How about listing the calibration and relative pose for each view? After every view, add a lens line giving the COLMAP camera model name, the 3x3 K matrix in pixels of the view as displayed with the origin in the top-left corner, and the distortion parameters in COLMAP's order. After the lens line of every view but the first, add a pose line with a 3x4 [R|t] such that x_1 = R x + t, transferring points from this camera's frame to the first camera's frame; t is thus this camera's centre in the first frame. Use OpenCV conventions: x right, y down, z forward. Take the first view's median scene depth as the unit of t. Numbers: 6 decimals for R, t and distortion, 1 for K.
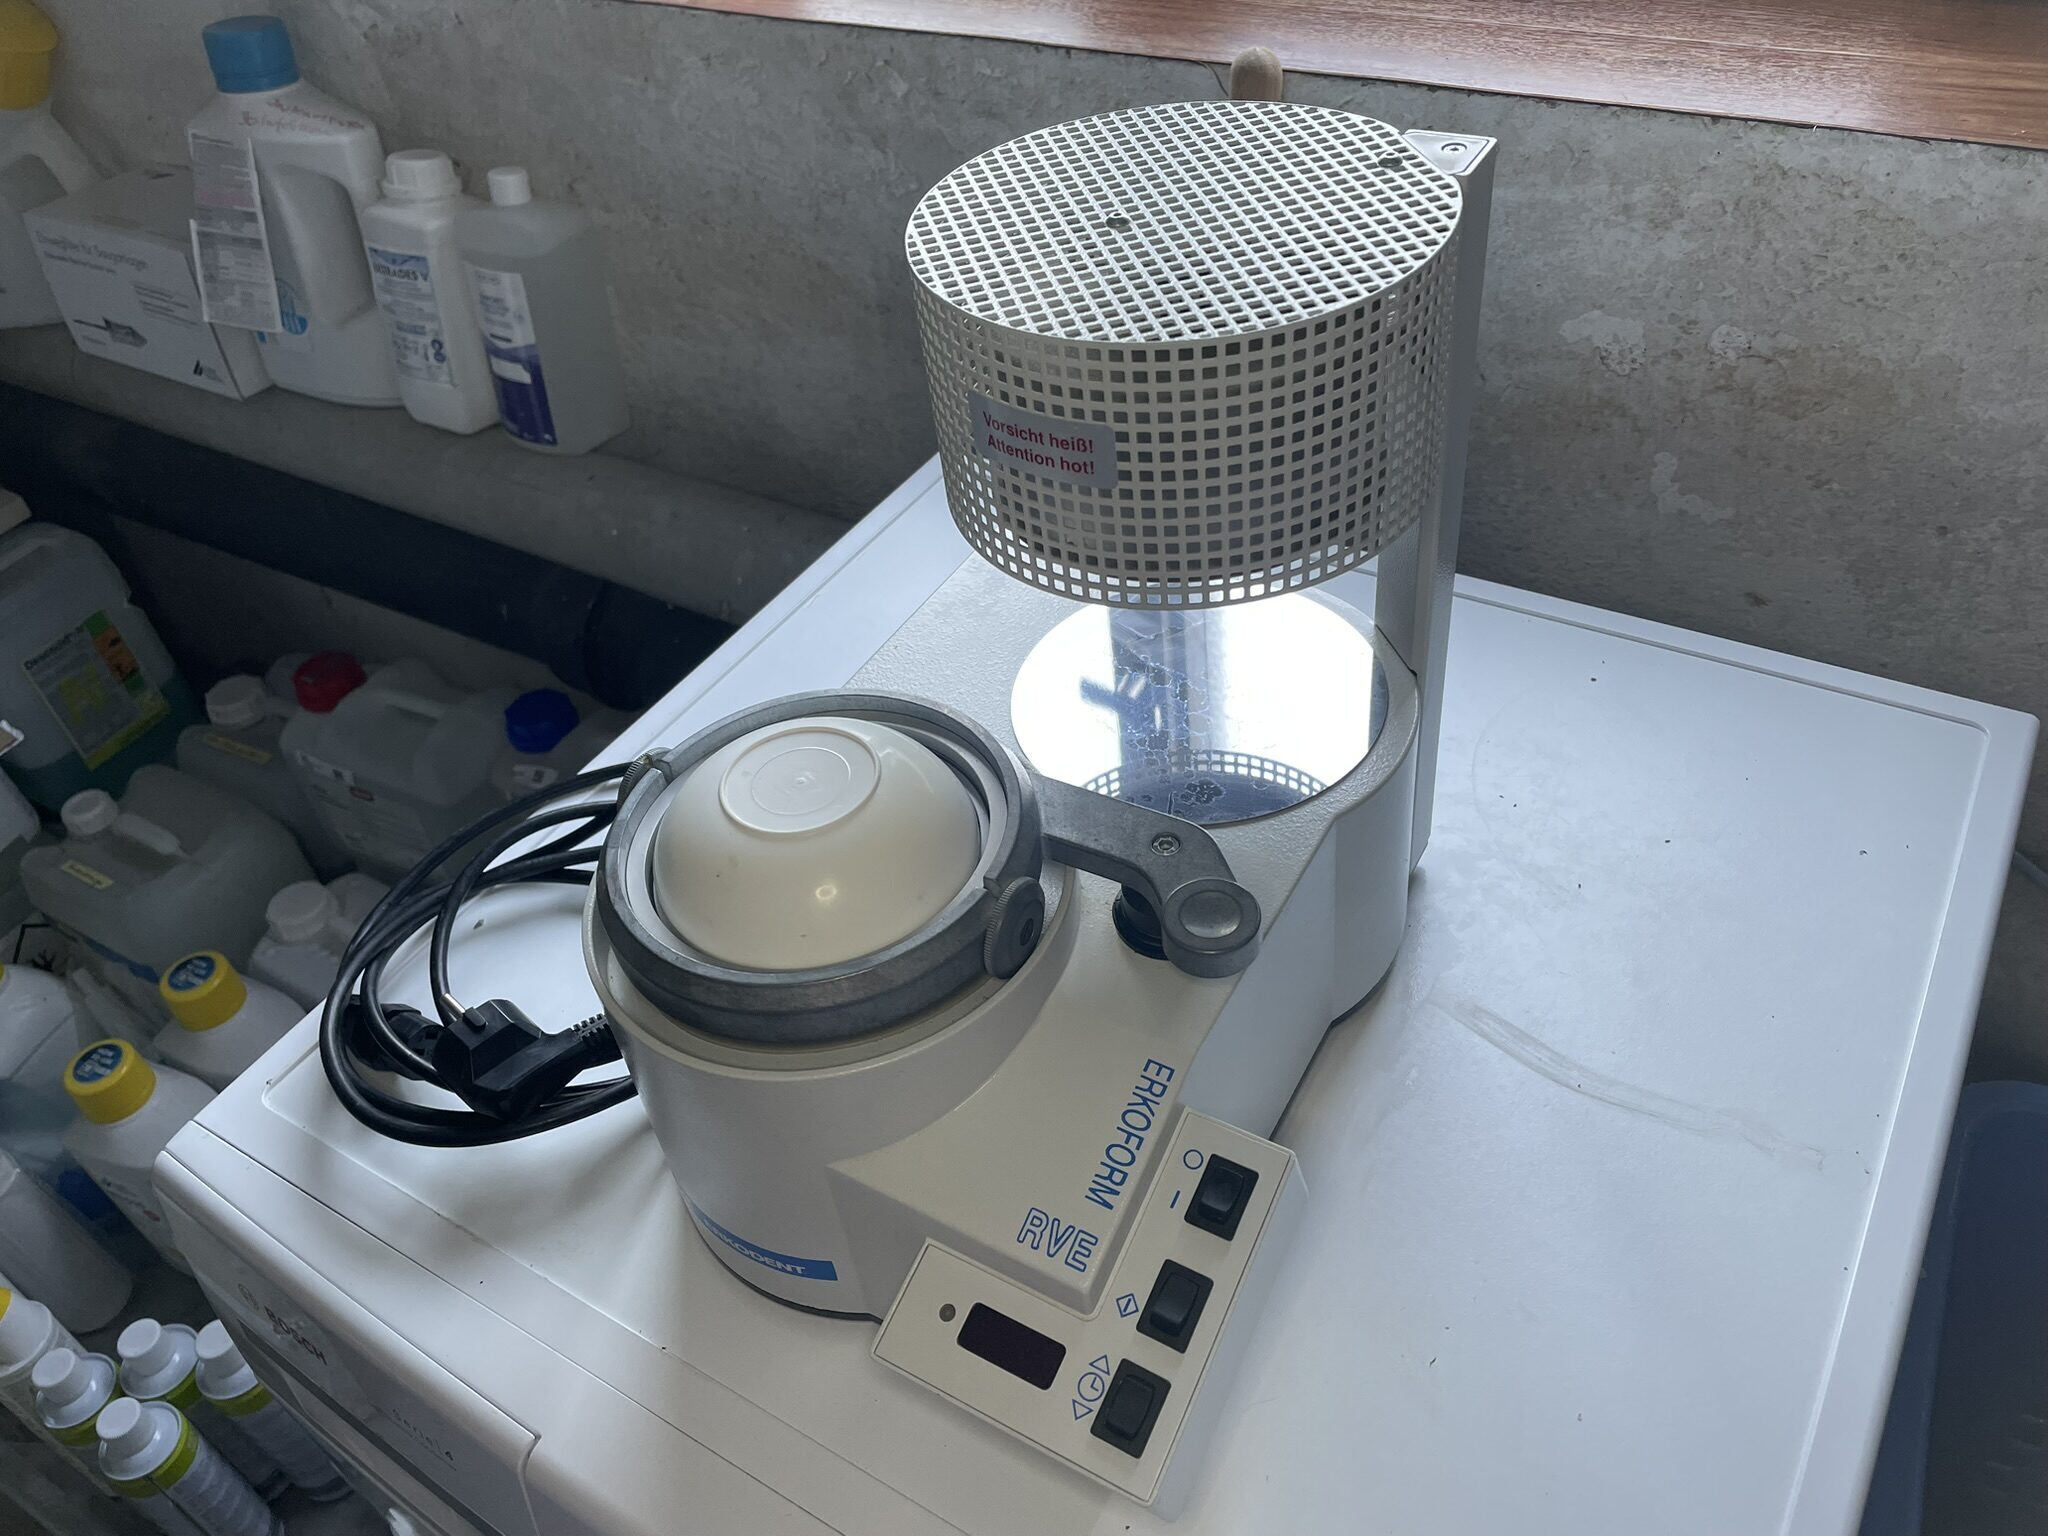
lens RADIAL K [[1569.6, 0, 1041.2], [0, 1569.6, 766.4], [0, 0, 1]] dist [0.068930, -0.109053]
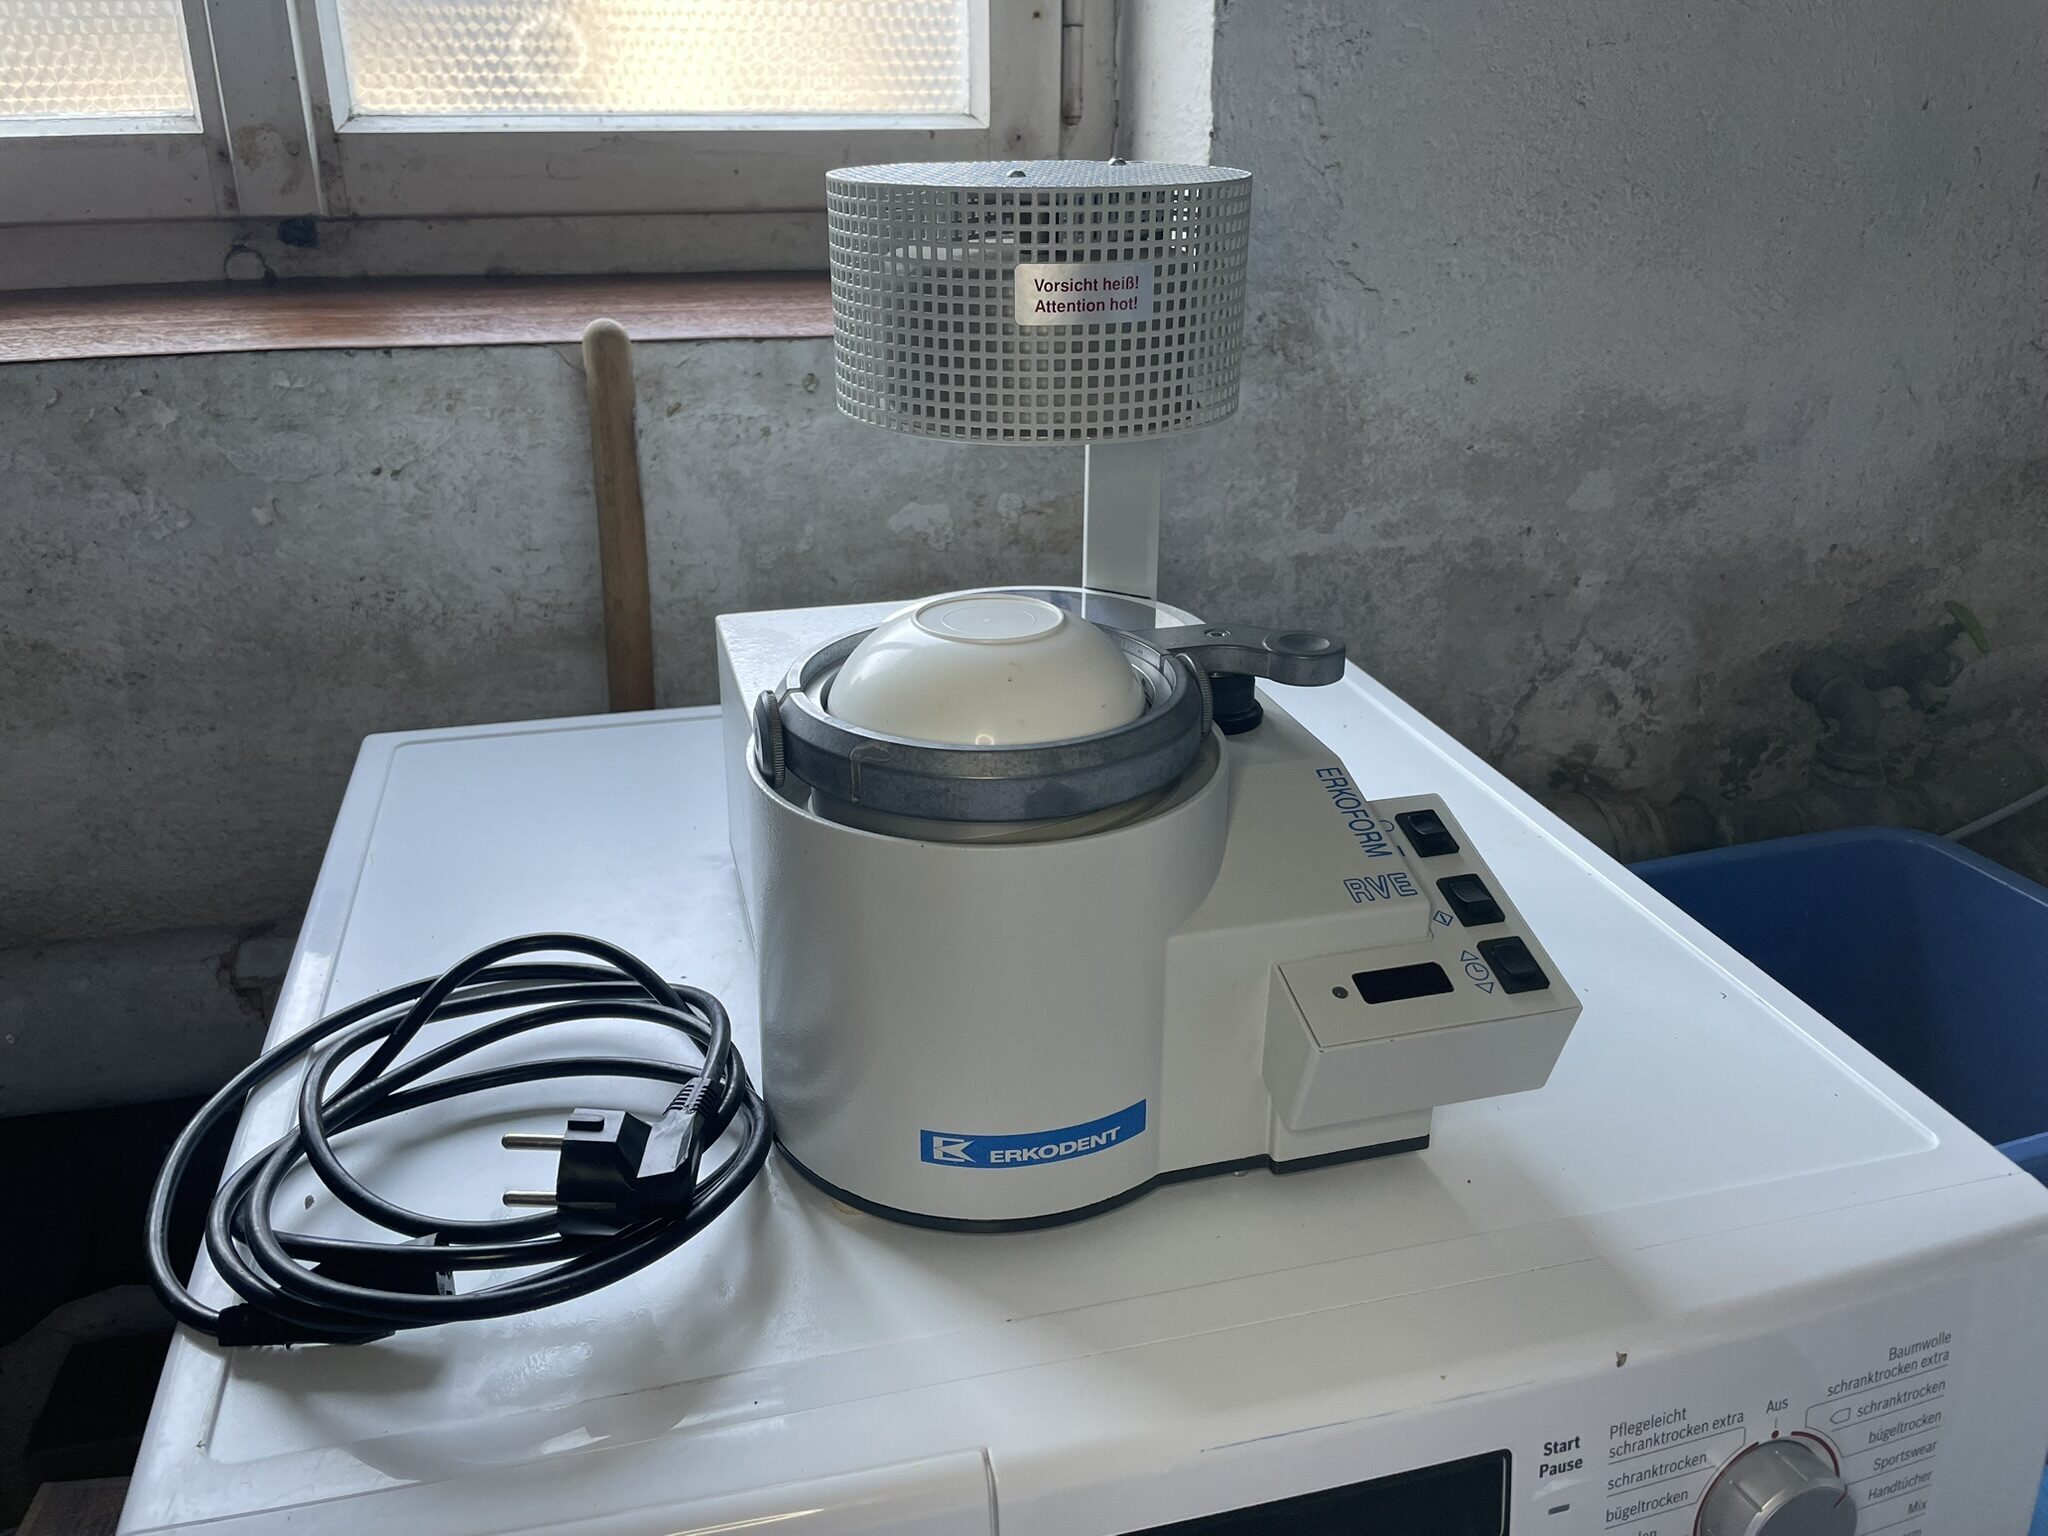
lens RADIAL K [[1569.6, 0, 1032.2], [0, 1569.6, 781.0], [0, 0, 1]] dist [0.068930, -0.109053]
pose [[0.685652, -0.197442, 0.700641, -0.493174], [0.435840, 0.882269, -0.177891, 0.168671], [-0.583031, 0.427339, 0.690982, 0.168392]]
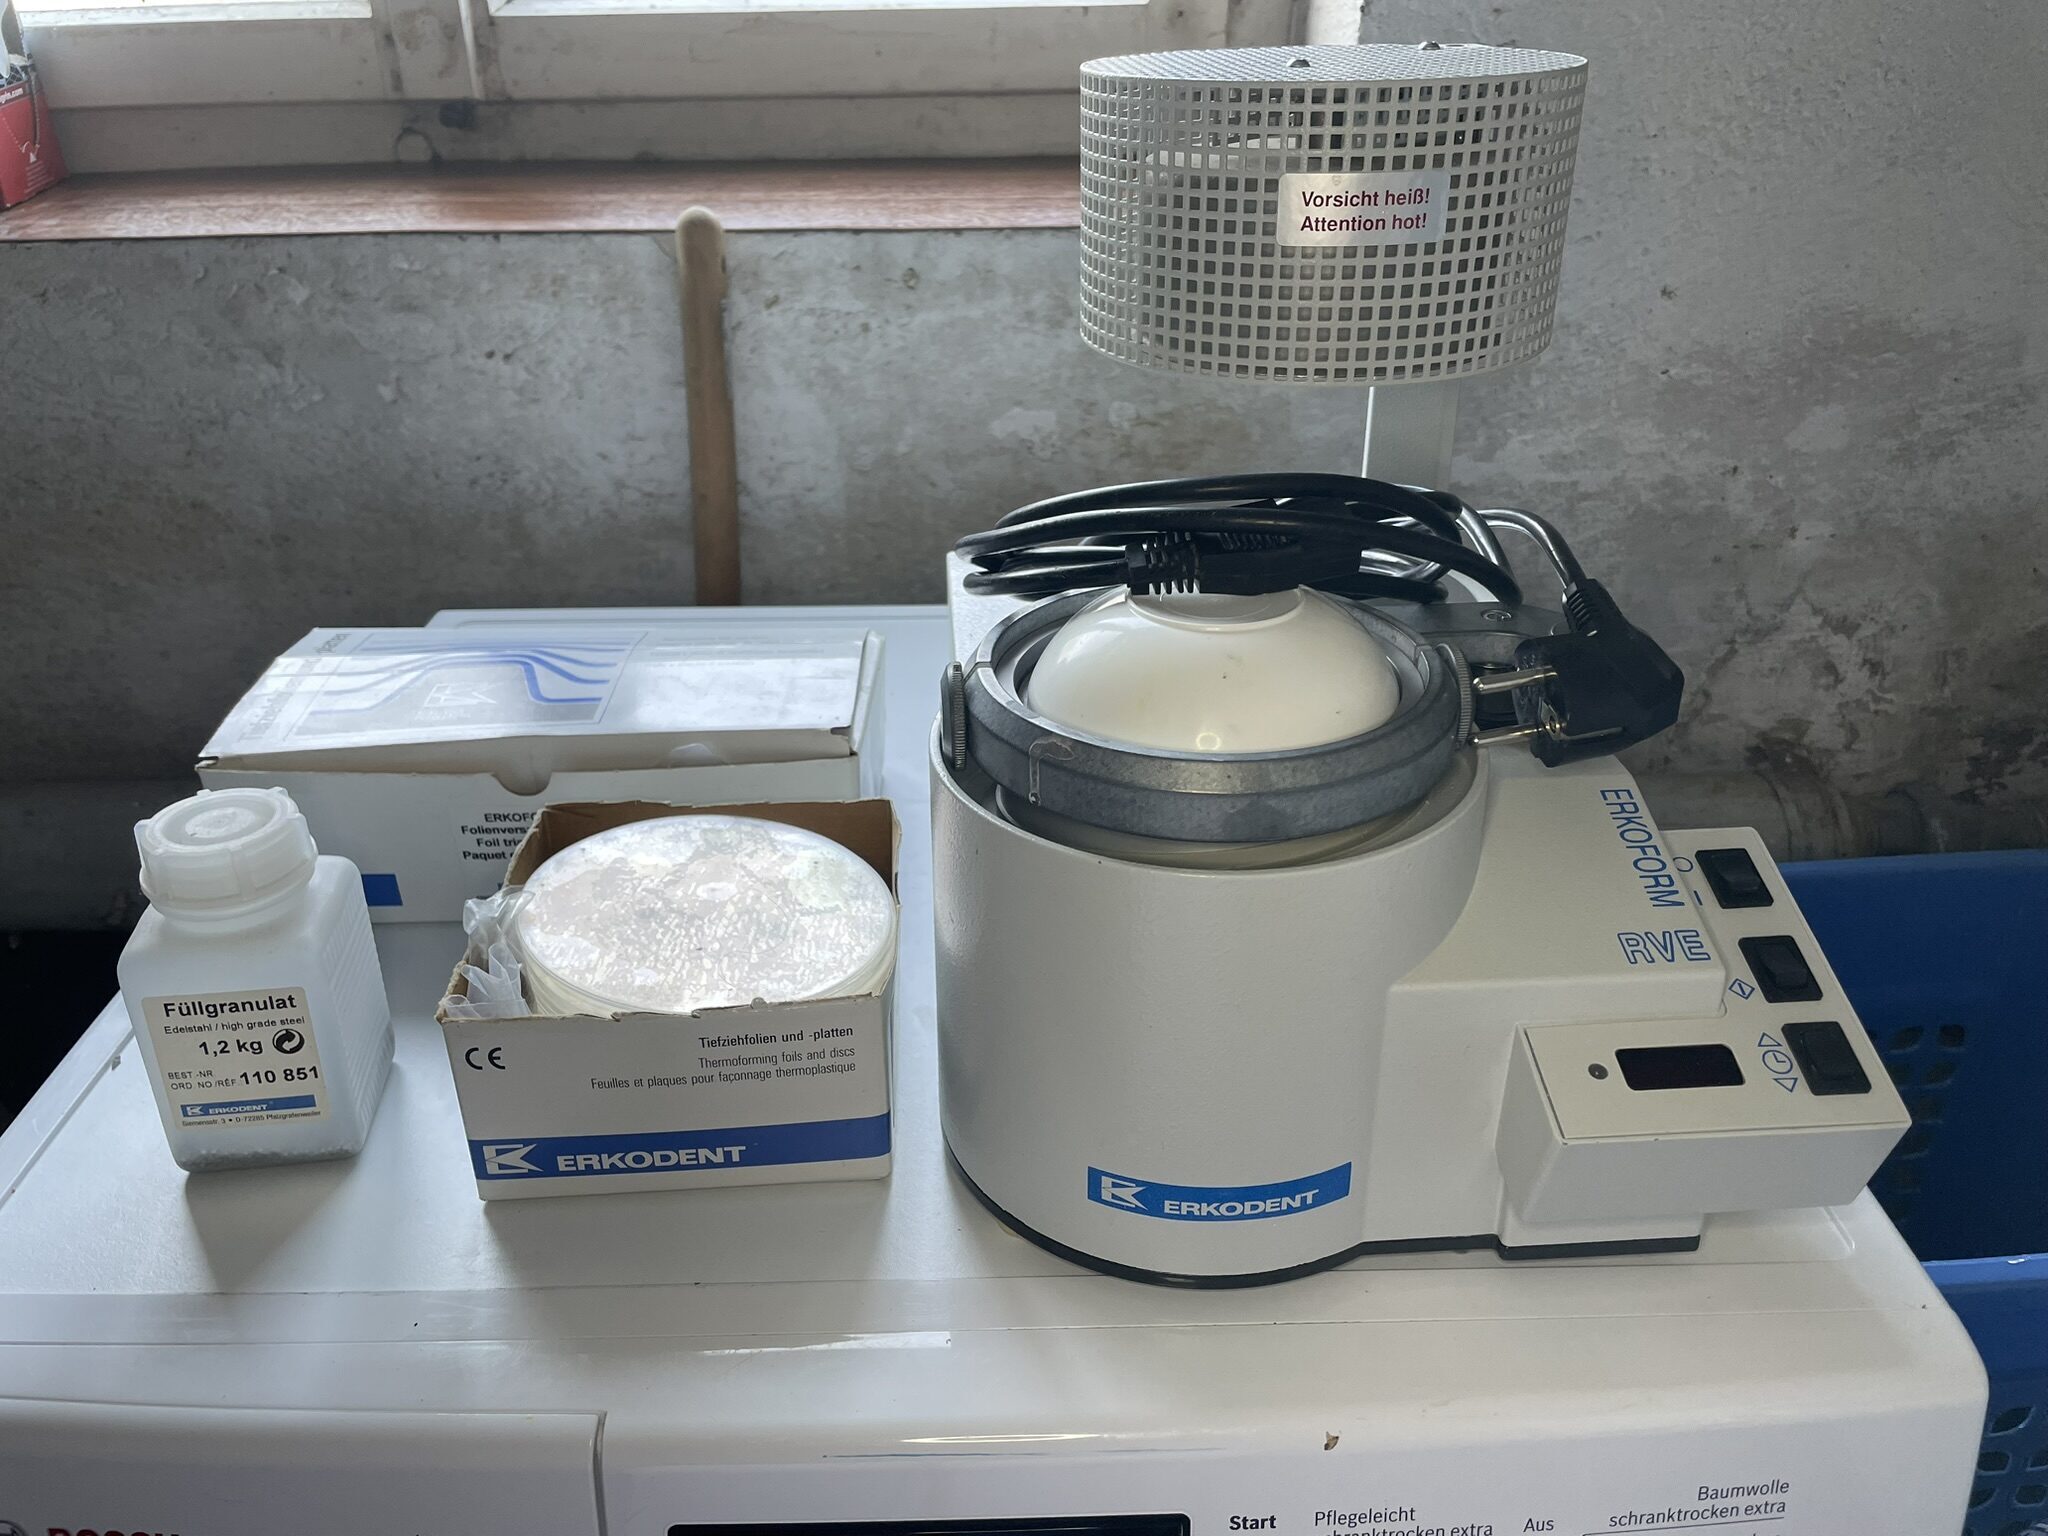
lens RADIAL K [[1569.6, 0, 1026.2], [0, 1569.6, 778.1], [0, 0, 1]] dist [0.068930, -0.109053]
pose [[0.840788, -0.165704, 0.515381, -0.302491], [0.308522, 0.928942, -0.204649, 0.218047], [-0.444848, 0.331072, 0.832167, 0.086981]]
